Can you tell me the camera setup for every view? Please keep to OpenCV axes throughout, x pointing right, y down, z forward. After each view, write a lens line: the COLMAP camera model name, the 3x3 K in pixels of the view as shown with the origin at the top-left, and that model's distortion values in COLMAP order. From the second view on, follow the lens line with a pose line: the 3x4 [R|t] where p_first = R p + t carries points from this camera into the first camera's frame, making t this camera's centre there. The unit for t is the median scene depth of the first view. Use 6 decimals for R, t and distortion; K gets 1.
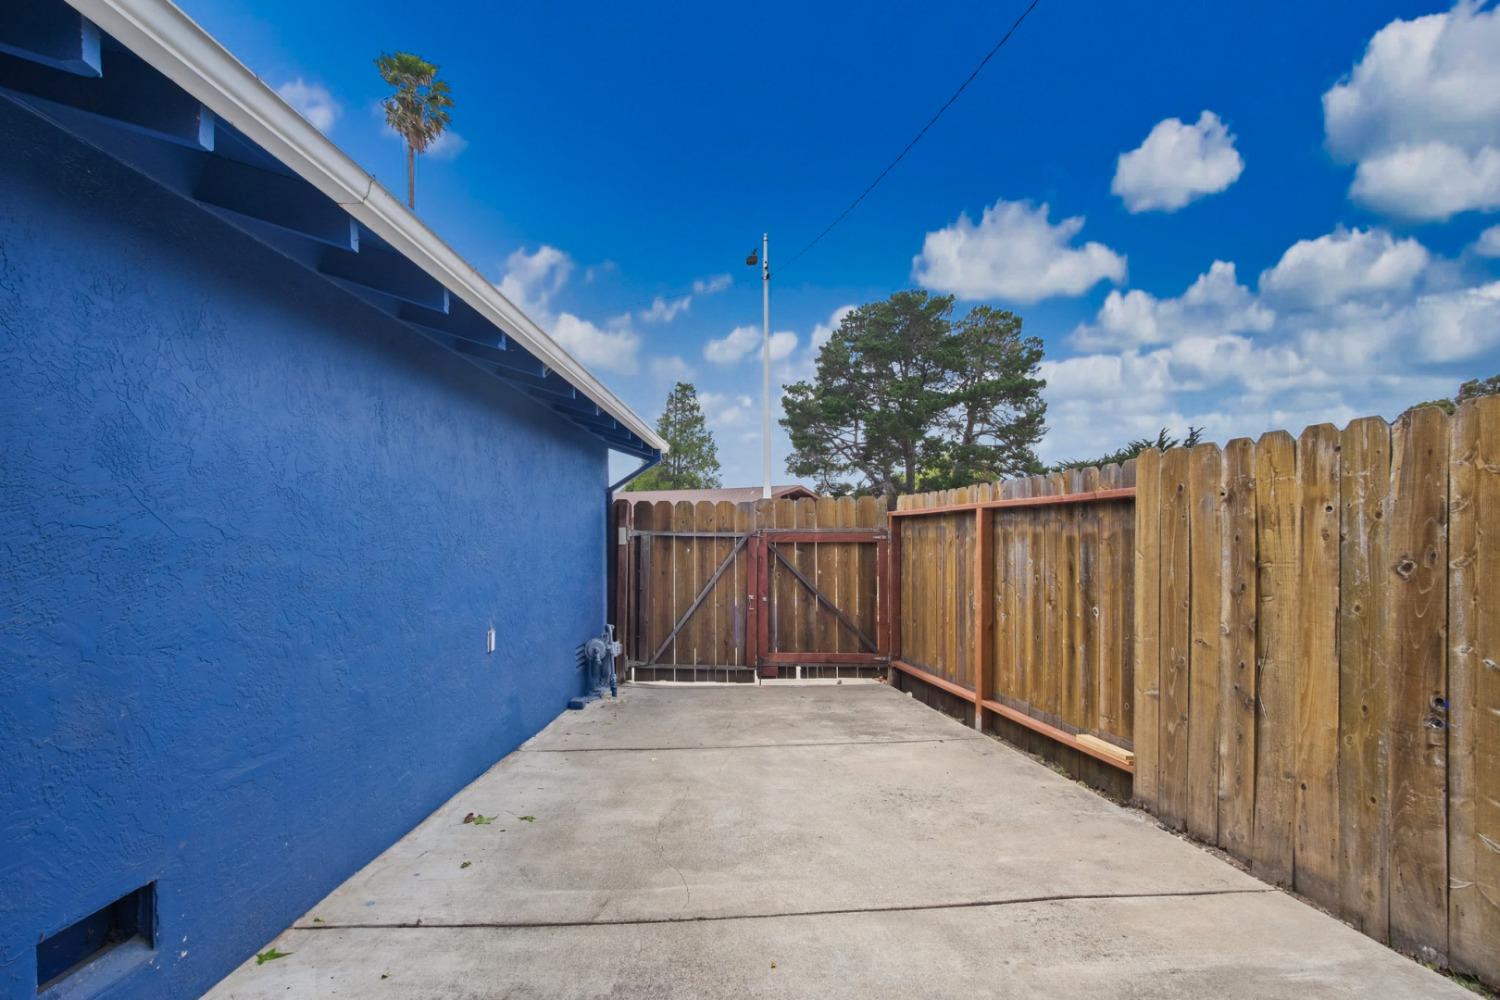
lens RADIAL K [[801.0, 0, 751.0], [0, 801.0, 511.5], [0, 0, 1]] dist [-0.021332, -0.000441]
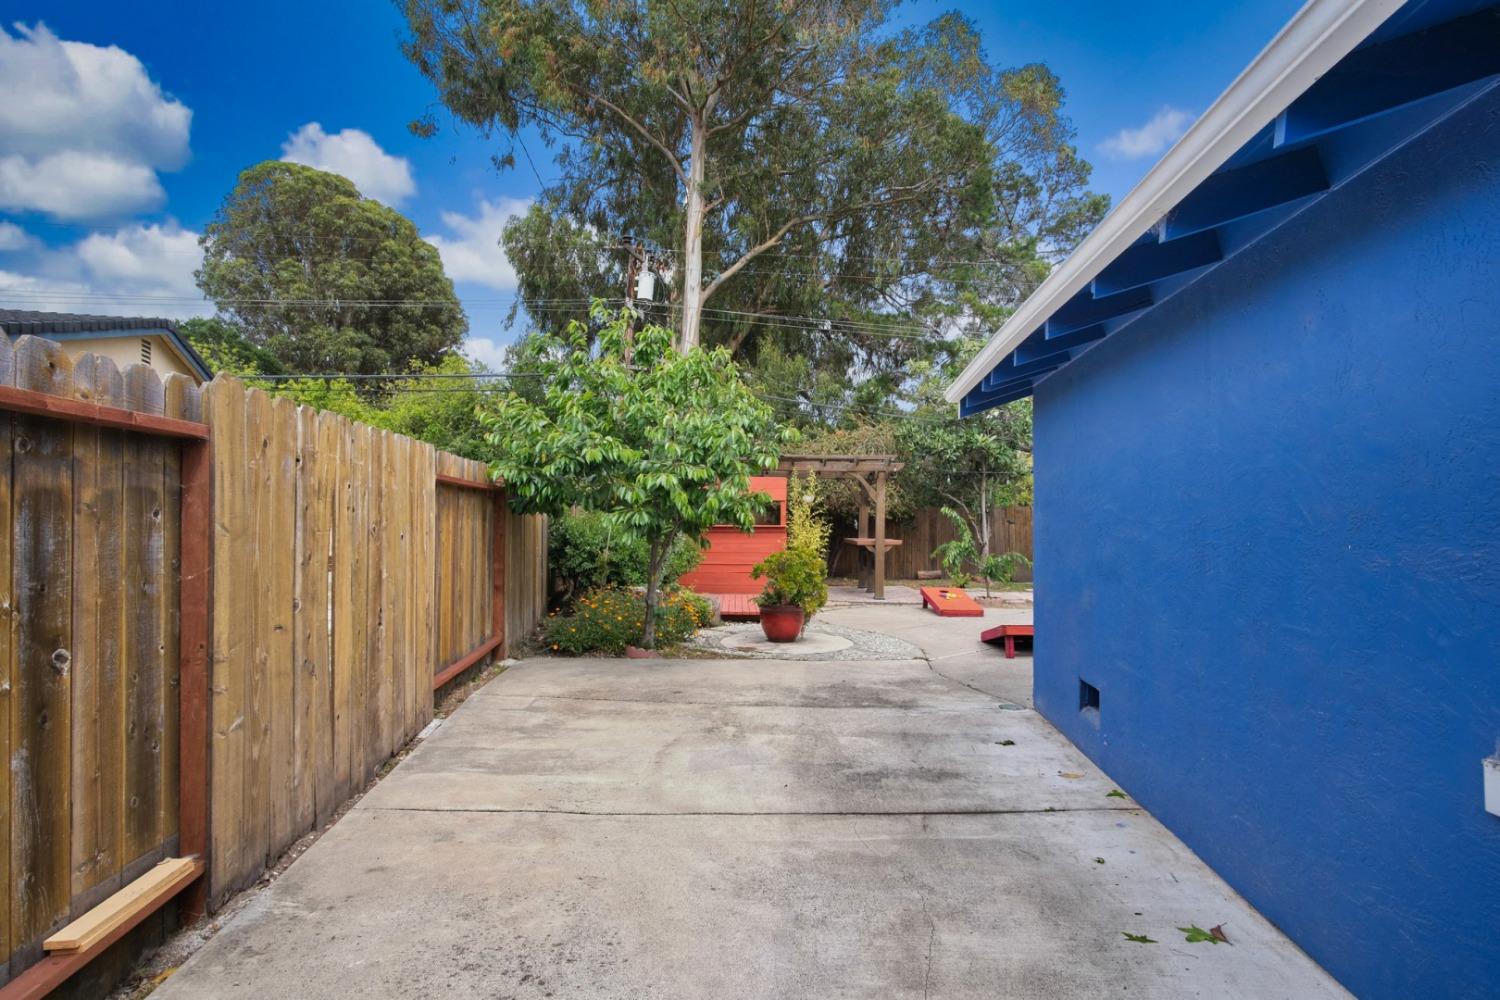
lens RADIAL K [[801.0, 0, 751.0], [0, 801.0, 511.5], [0, 0, 1]] dist [-0.021332, -0.000441]
pose [[-0.998106, -0.012532, 0.060221, 0.005589], [-0.015335, 0.998809, -0.046323, 0.057622], [-0.059569, -0.047159, -0.997110, 1.502927]]
